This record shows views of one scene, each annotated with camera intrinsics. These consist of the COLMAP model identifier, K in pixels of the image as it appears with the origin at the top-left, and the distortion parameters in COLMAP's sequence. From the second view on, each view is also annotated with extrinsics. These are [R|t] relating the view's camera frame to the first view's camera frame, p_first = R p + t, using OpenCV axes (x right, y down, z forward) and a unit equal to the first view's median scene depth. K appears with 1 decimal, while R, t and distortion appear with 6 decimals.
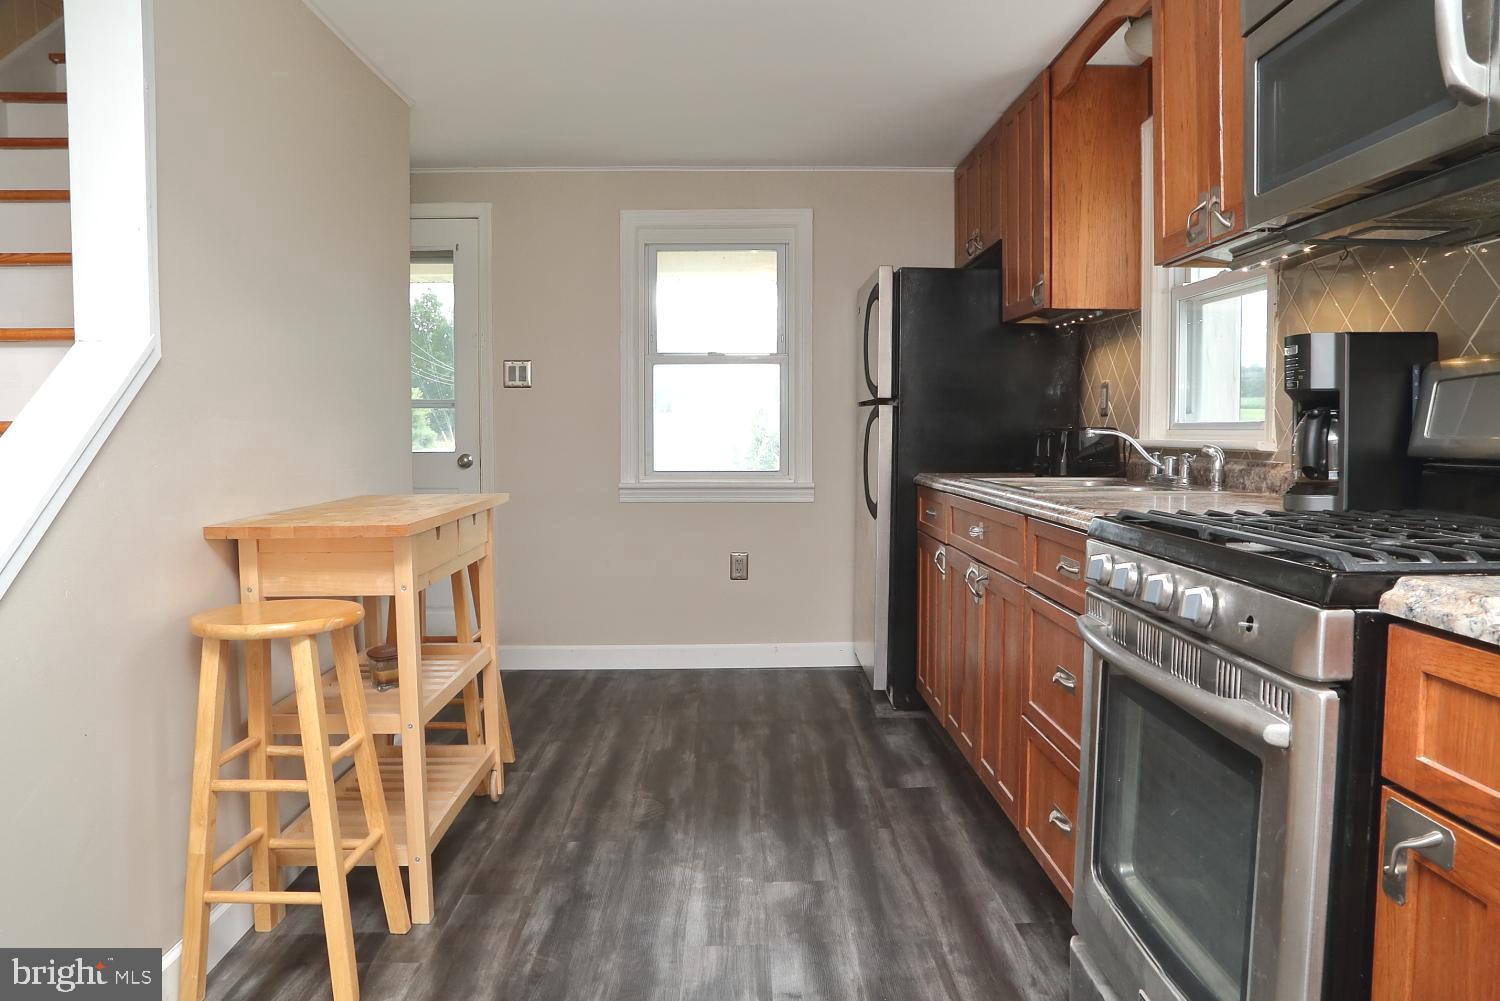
lens RADIAL K [[1073.6, 0, 750.0], [0, 1073.6, 500.5], [0, 0, 1]] dist [-0.111953, 0.061422]
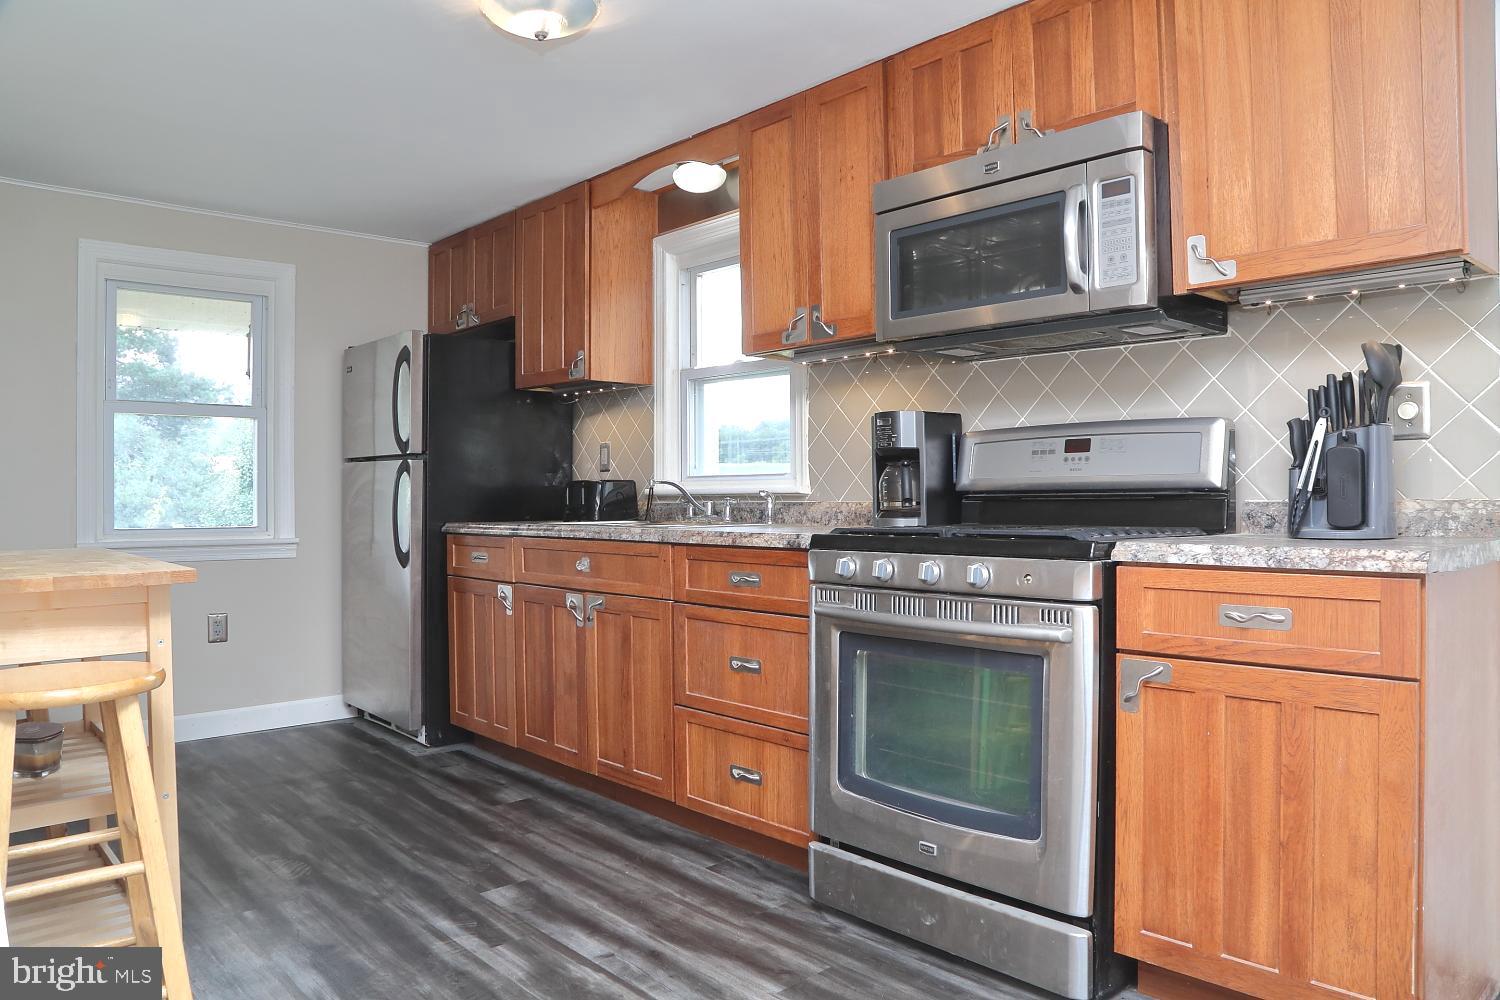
lens RADIAL K [[1041.6, 0, 780.4], [0, 1041.6, 497.1], [0, 0, 1]] dist [-0.123549, 0.062122]
pose [[0.739745, -0.002126, 0.672884, -0.390658], [0.046514, 0.997765, -0.047983, 0.018937], [-0.671278, 0.066794, 0.738190, 0.005134]]
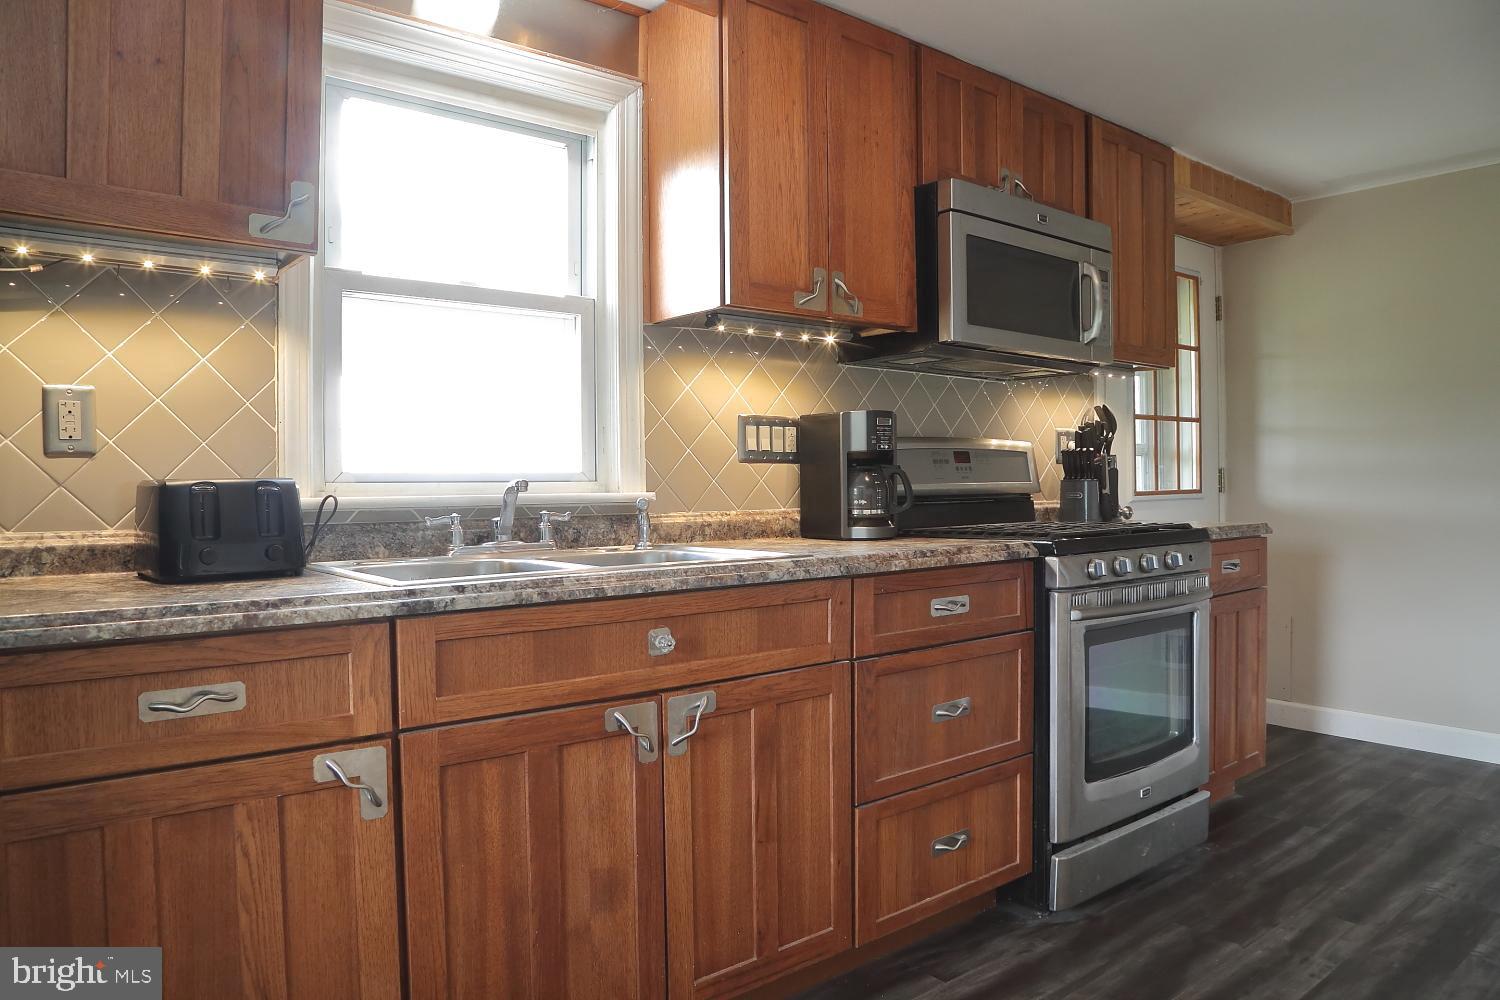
lens RADIAL K [[1019.2, 0, 750.0], [0, 1019.2, 500.0], [0, 0, 1]] dist [-0.131318, 0.072608]
pose [[-0.615923, -0.000653, 0.787806, -0.278906], [0.063784, 0.996675, 0.050694, -0.078774], [-0.785220, 0.081473, -0.613833, 1.291752]]
